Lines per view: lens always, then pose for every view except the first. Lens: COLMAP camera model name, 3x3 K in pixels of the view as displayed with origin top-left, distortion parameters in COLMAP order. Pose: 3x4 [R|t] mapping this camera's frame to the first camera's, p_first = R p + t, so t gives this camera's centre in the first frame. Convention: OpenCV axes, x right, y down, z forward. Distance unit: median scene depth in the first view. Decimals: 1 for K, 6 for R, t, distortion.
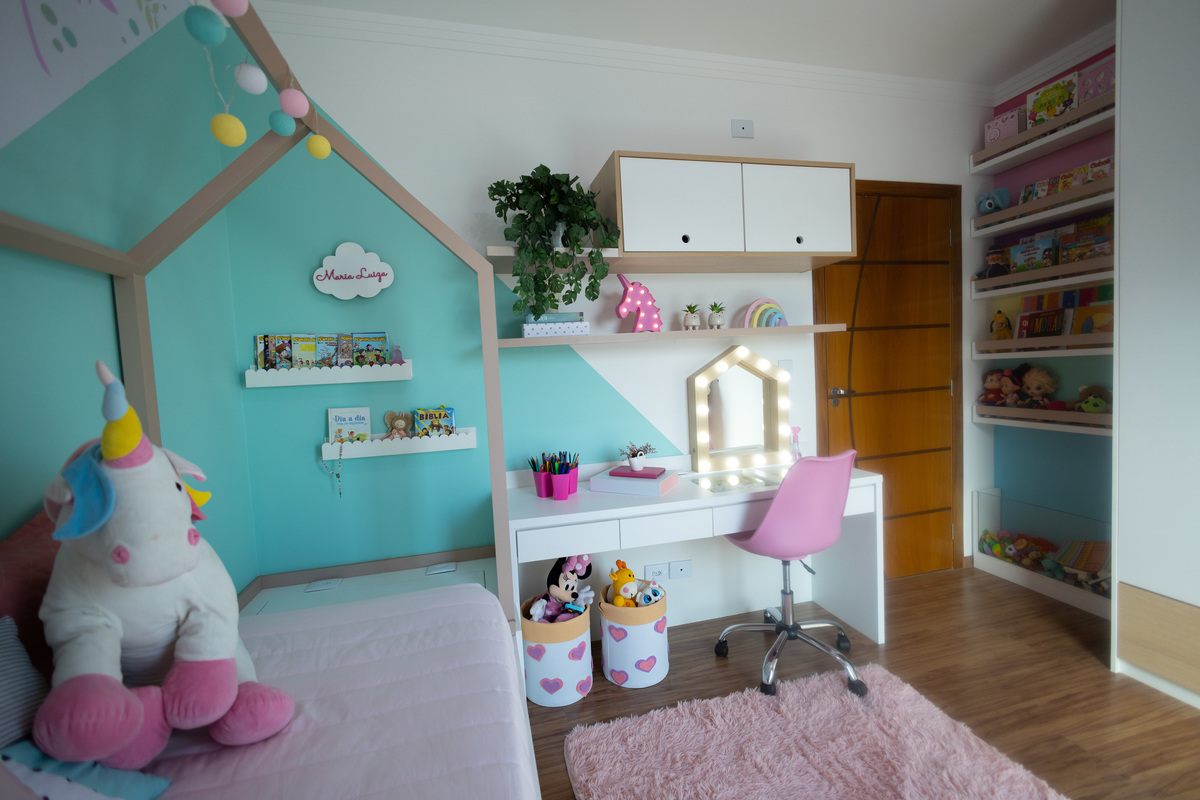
lens RADIAL K [[507.6, 0, 605.7], [0, 507.6, 401.5], [0, 0, 1]] dist [-0.004424, 0.000425]
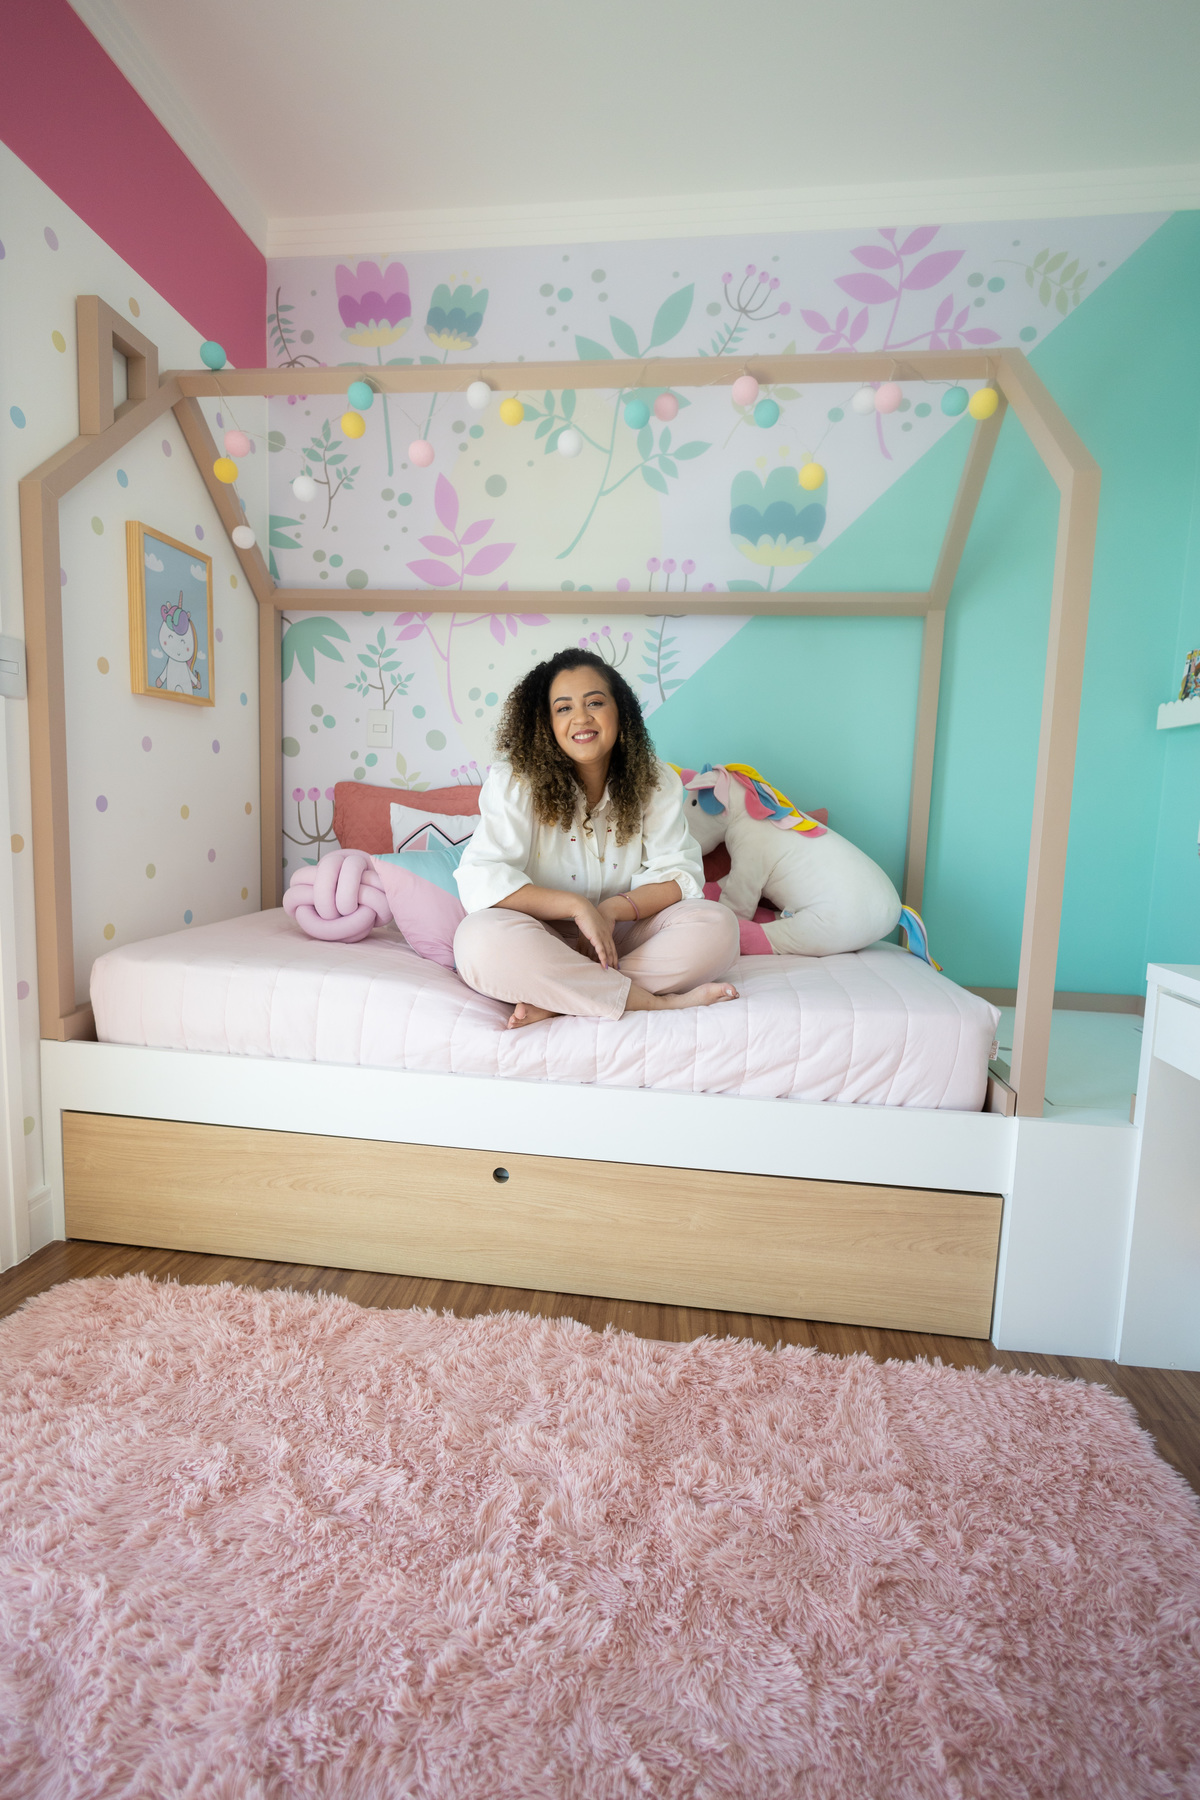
lens RADIAL K [[809.5, 0, 600.9], [0, 809.5, 903.8], [0, 0, 1]] dist [-0.008144, 0.001762]
pose [[-0.357294, 0.145715, -0.922555, 0.608982], [-0.077728, 0.979690, 0.184842, 0.057990], [0.930752, 0.137751, -0.338711, 0.620314]]
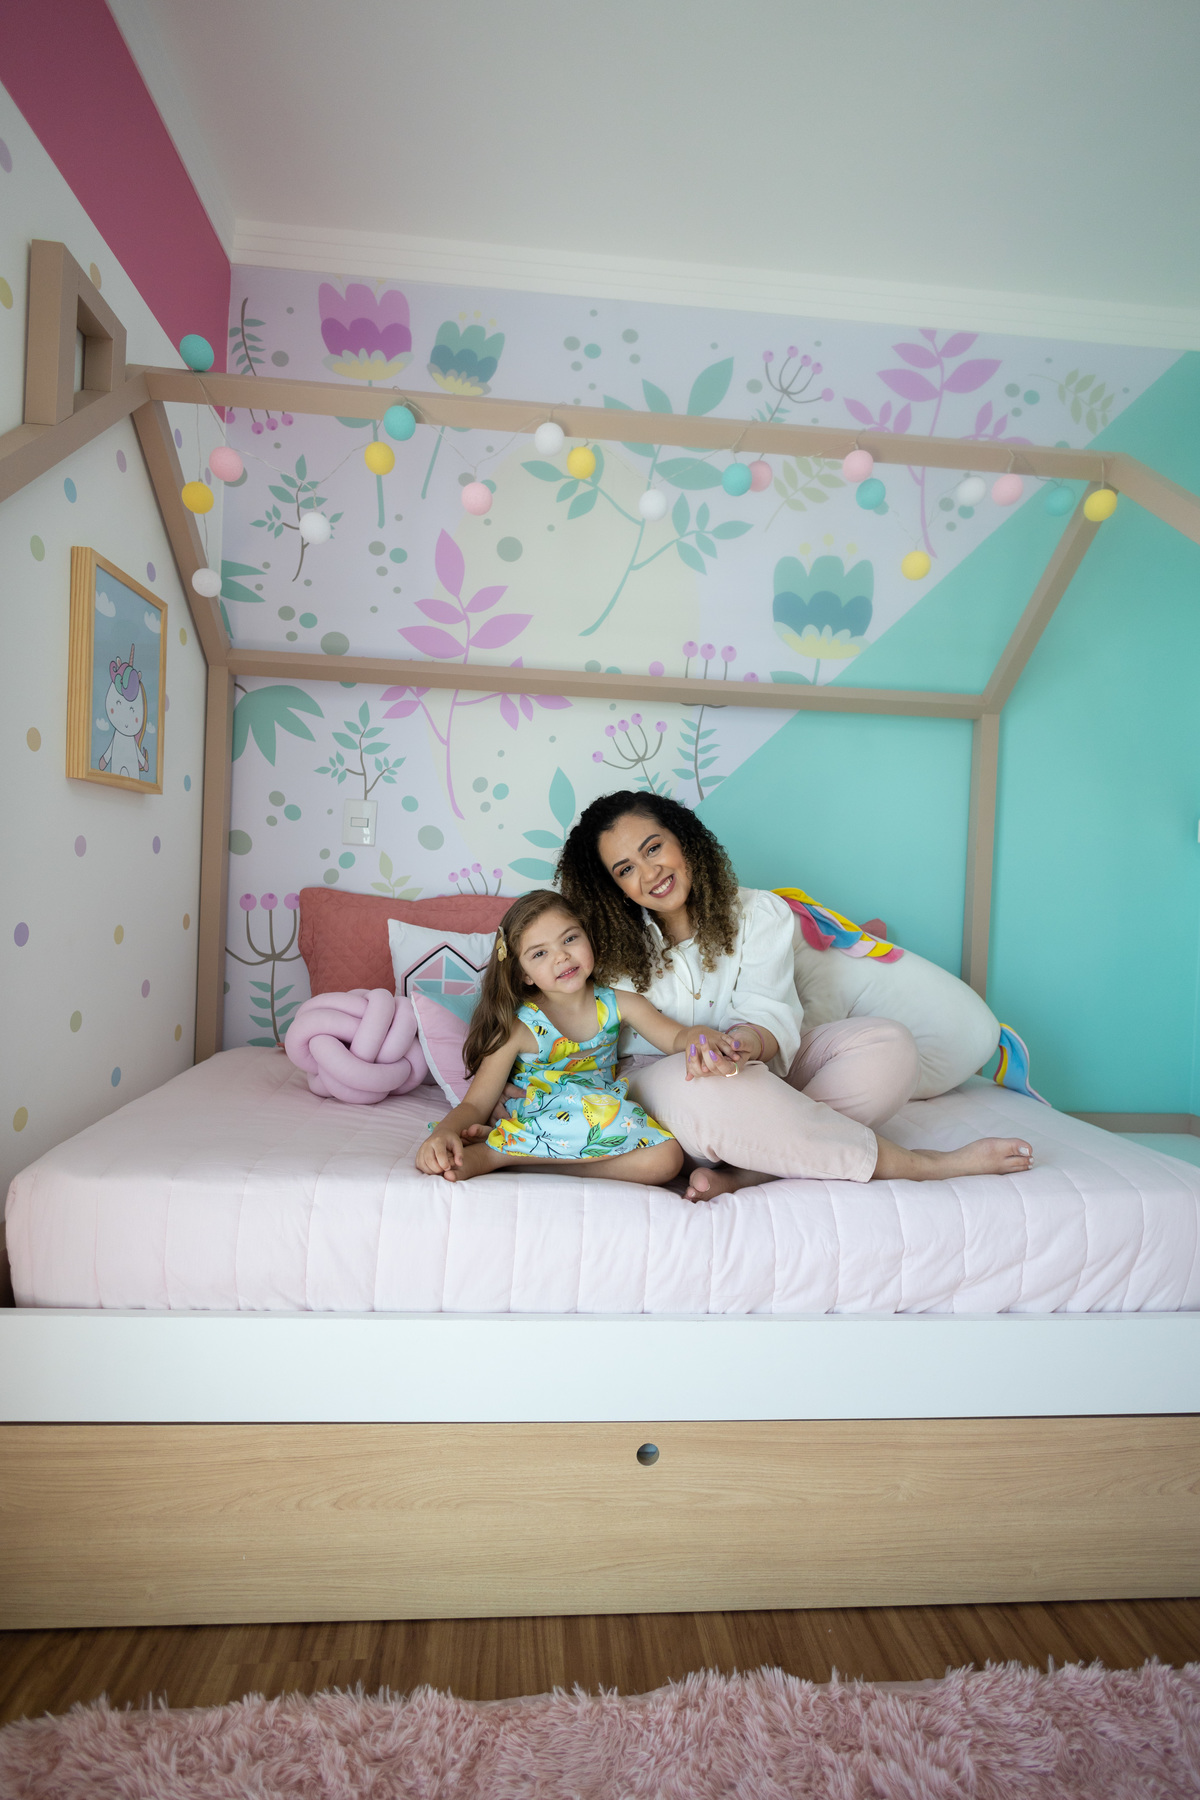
lens RADIAL K [[809.5, 0, 598.6], [0, 809.5, 901.3], [0, 0, 1]] dist [-0.008144, 0.001762]
pose [[-0.166060, 0.061228, -0.984213, 0.502861], [-0.094631, 0.992475, 0.077708, 0.041753], [0.981565, 0.106042, -0.159016, 0.325472]]
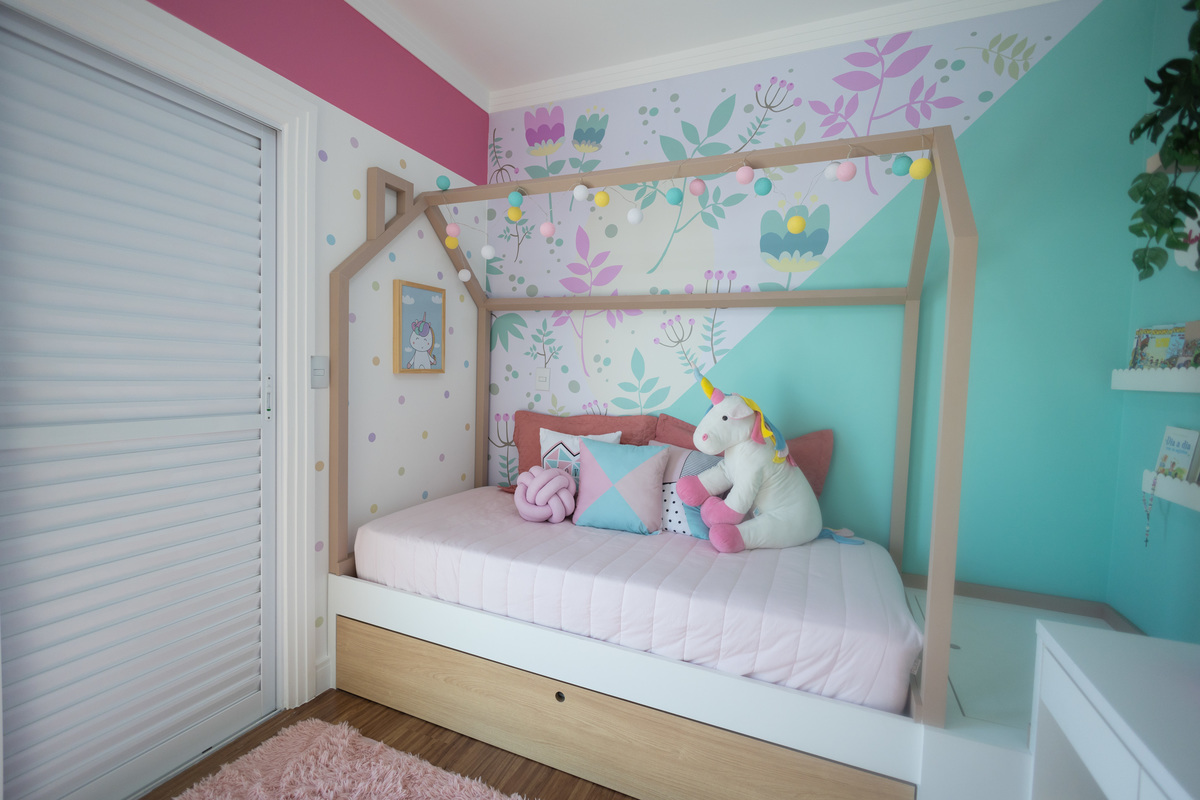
lens RADIAL K [[539.7, 0, 602.2], [0, 539.7, 402.3], [0, 0, 1]] dist [-0.008144, 0.001762]
pose [[-0.610143, 0.074318, -0.788798, 0.527018], [-0.052507, 0.989609, 0.133852, -0.075431], [0.790550, 0.123086, -0.599901, 0.775394]]
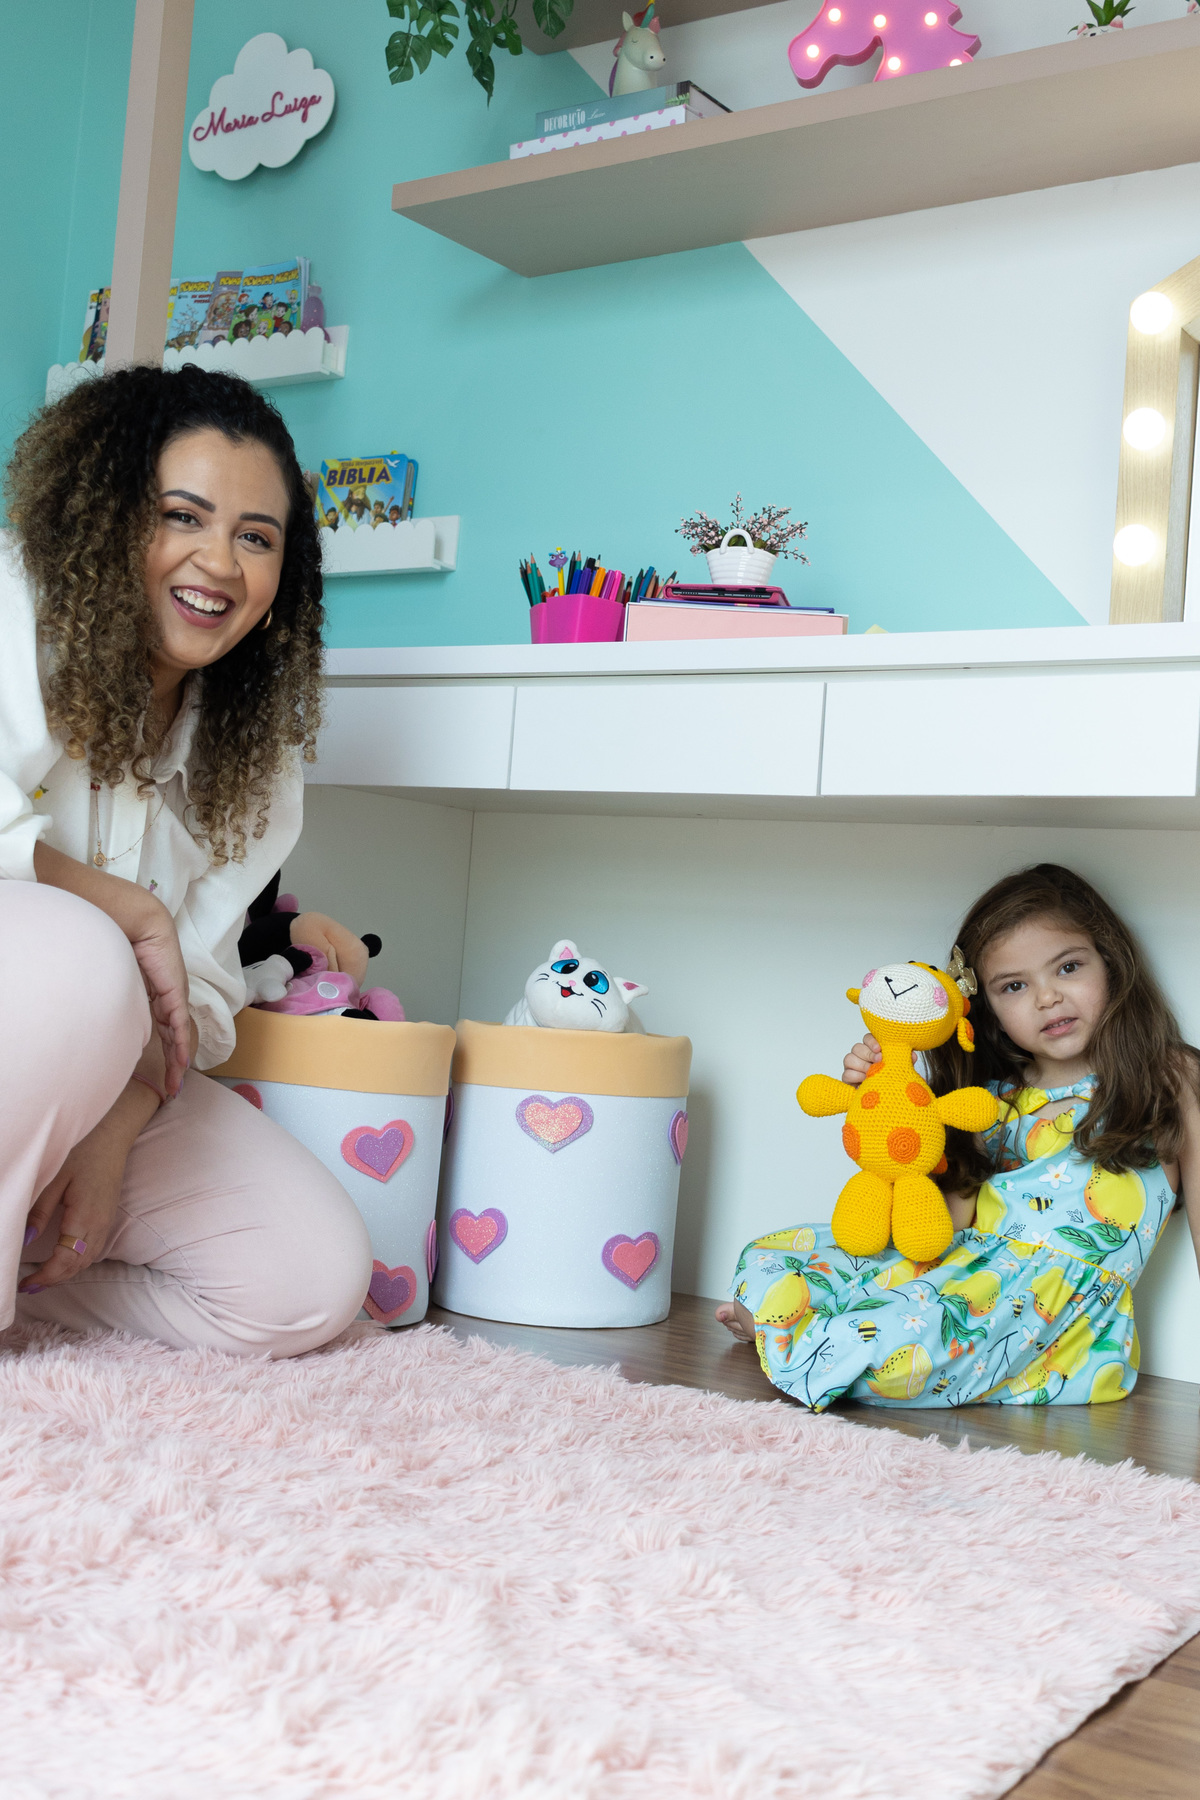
lens RADIAL K [[2049.7, 0, 608.1], [0, 2049.7, 902.0], [0, 0, 1]] dist [0.016003, 0.000000]
pose [[0.661122, 0.068705, -0.747126, 0.844503], [-0.160382, 0.985722, -0.051274, 0.360428], [0.732936, 0.153725, 0.662701, 0.234384]]
